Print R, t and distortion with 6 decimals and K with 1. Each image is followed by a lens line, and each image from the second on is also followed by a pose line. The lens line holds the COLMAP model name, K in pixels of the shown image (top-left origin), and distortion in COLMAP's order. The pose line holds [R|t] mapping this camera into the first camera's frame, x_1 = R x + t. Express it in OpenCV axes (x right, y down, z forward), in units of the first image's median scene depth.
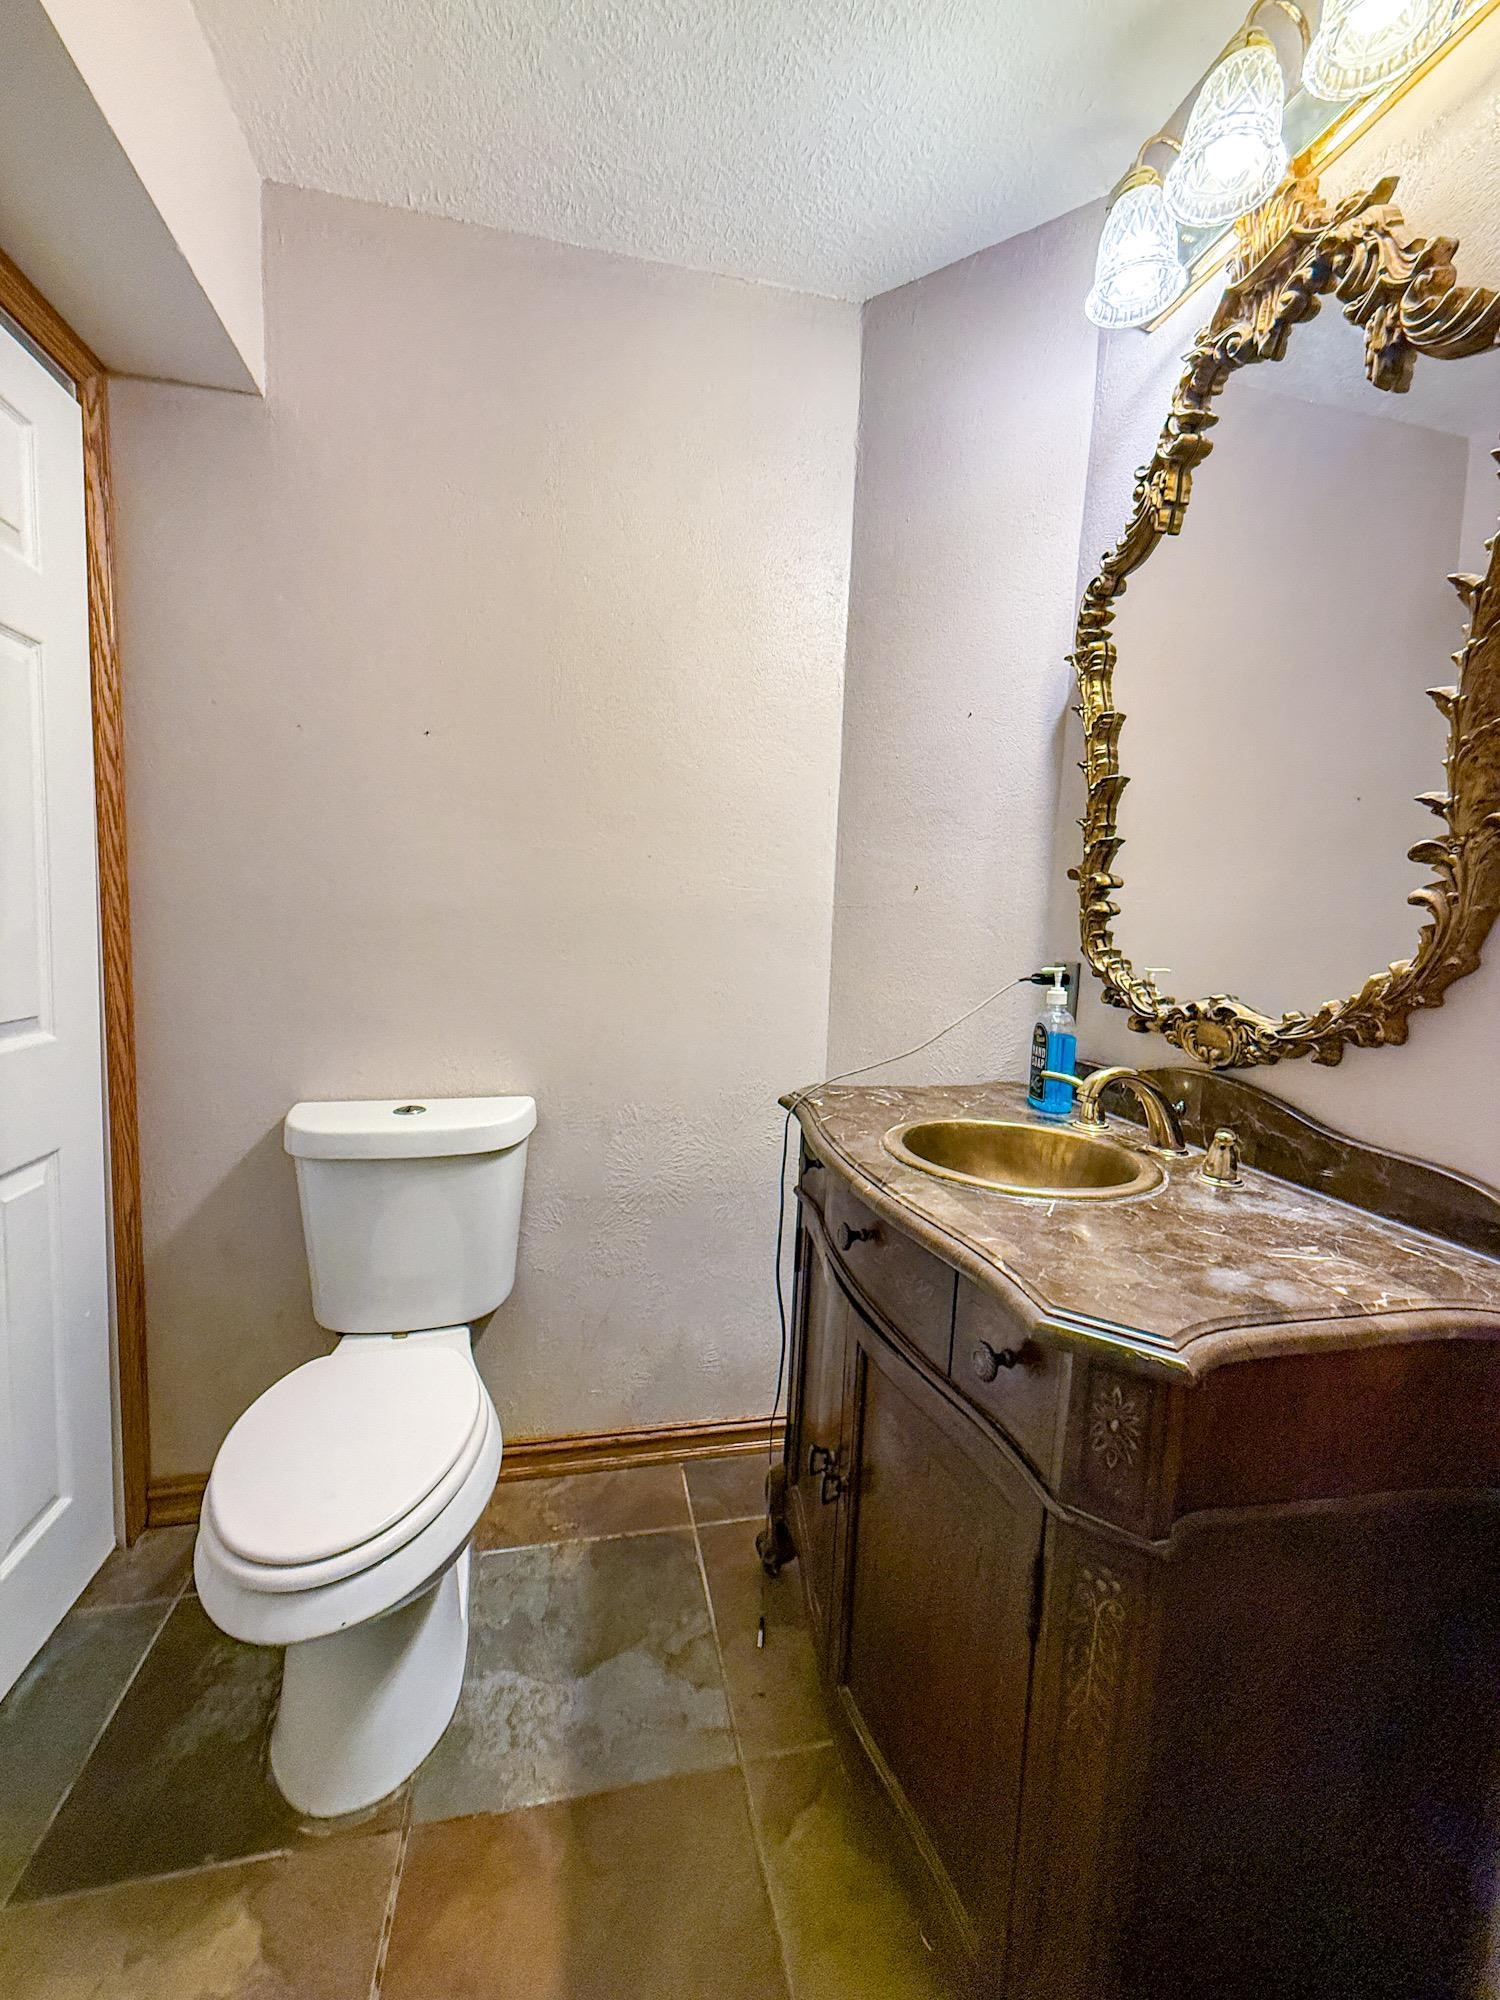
lens RADIAL K [[797.3, 0, 746.2], [0, 797.3, 999.5], [0, 0, 1]] dist [0.001147, -0.000228]
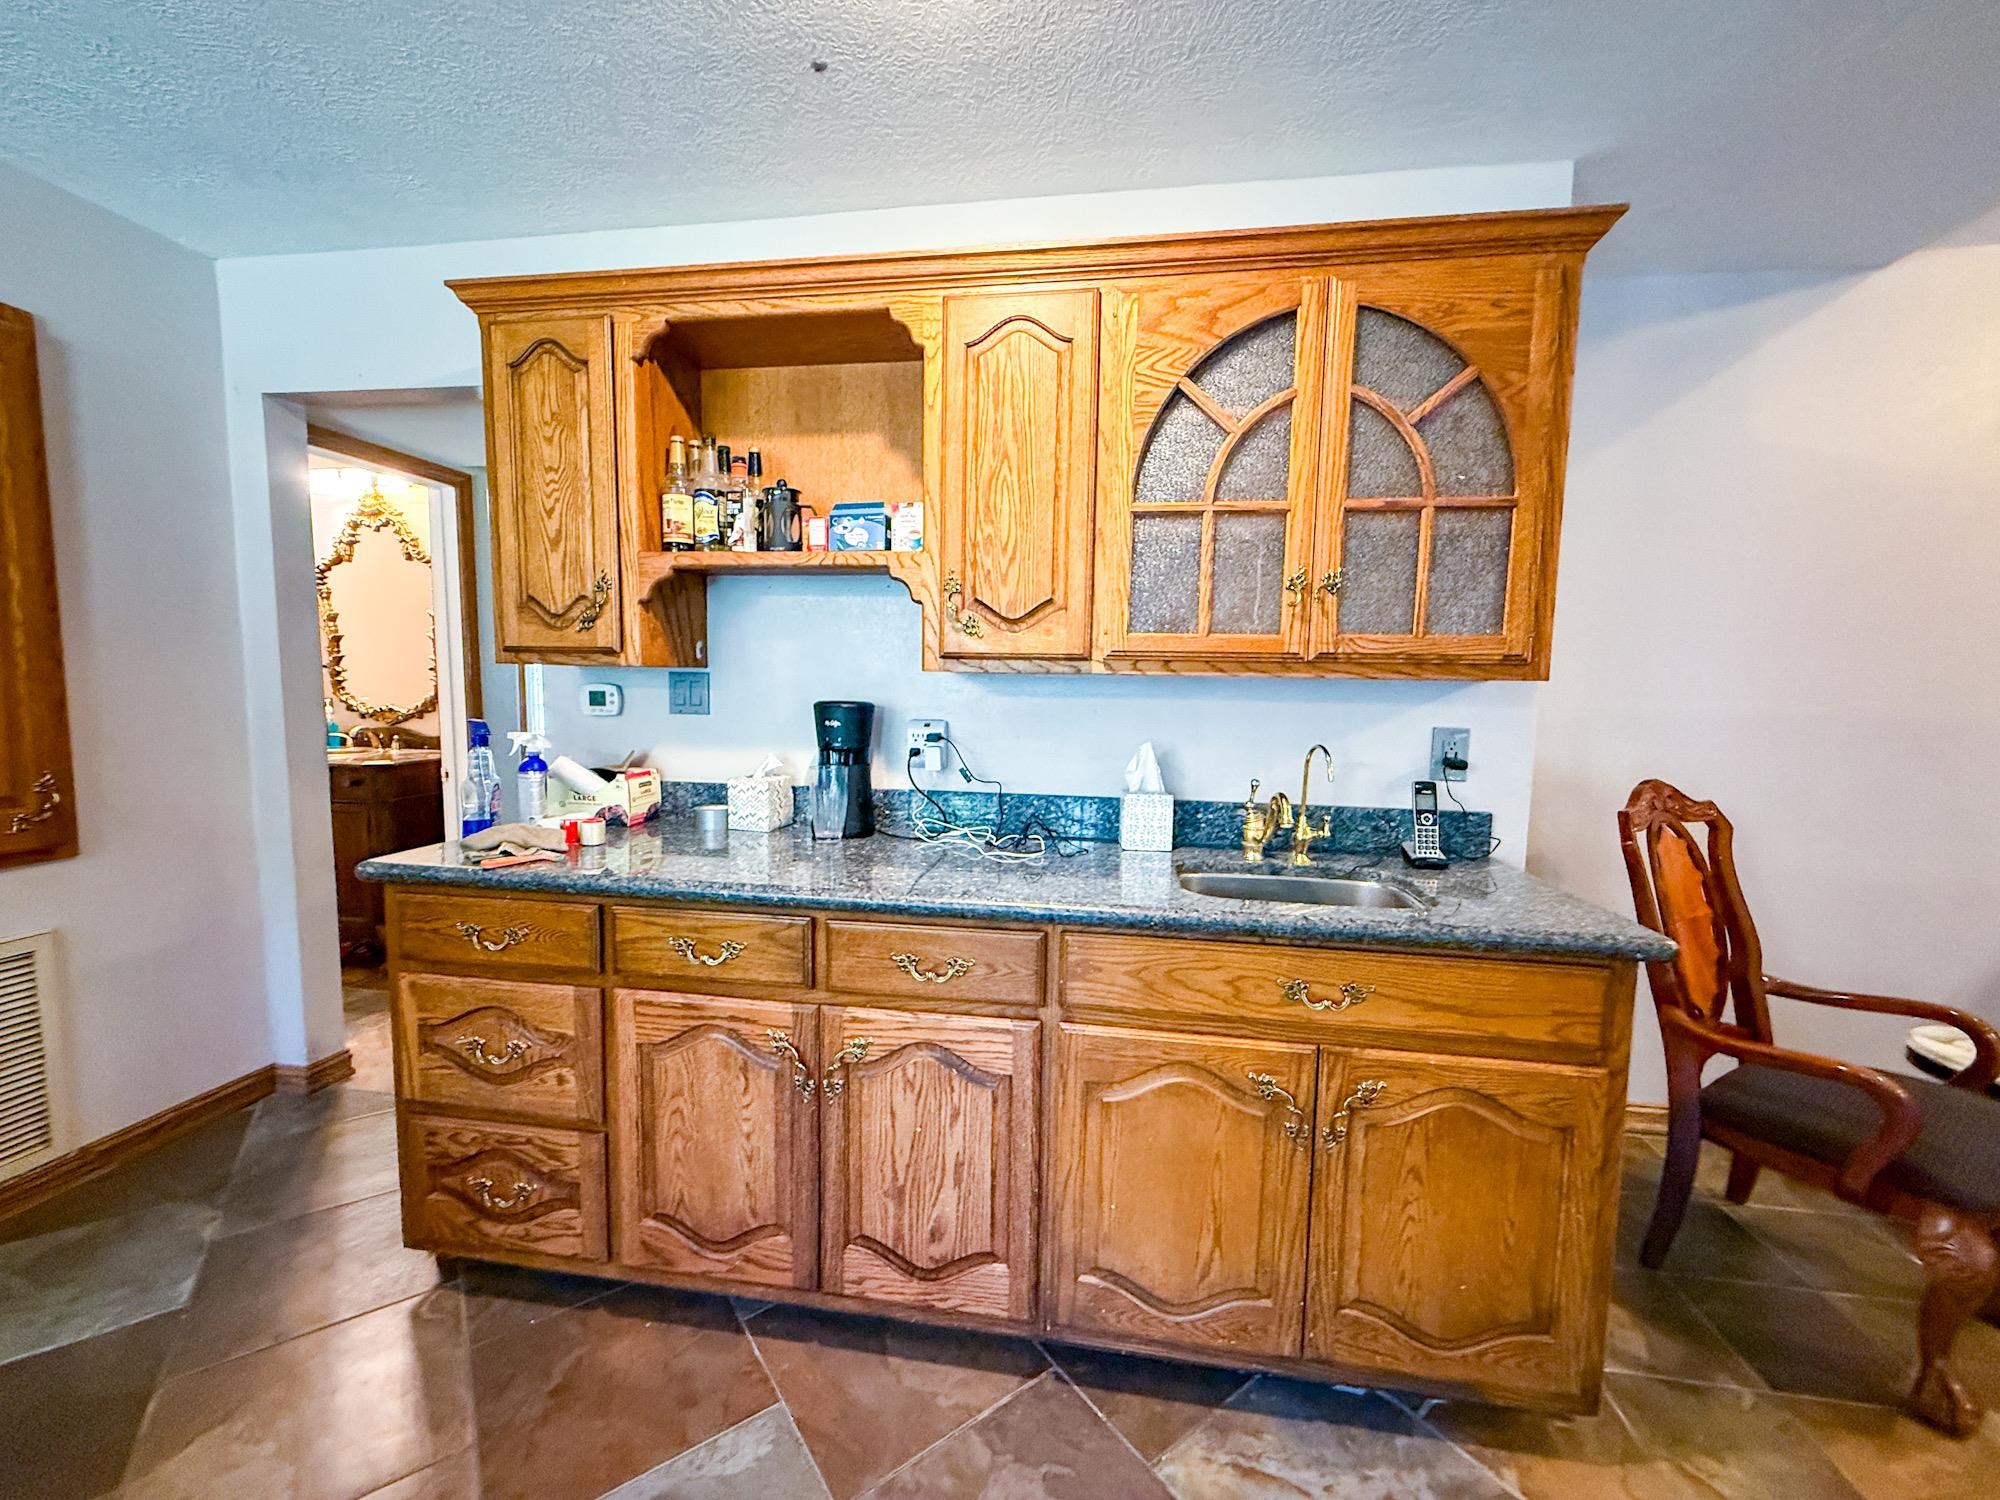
lens RADIAL K [[797.3, 0, 997.7], [0, 797.3, 754.1], [0, 0, 1]] dist [0.001147, -0.000228]
pose [[0.359860, -0.119299, 0.925348, -1.616841], [0.089294, 0.991643, 0.093120, 0.115264], [-0.928723, 0.049118, 0.367505, -2.609037]]
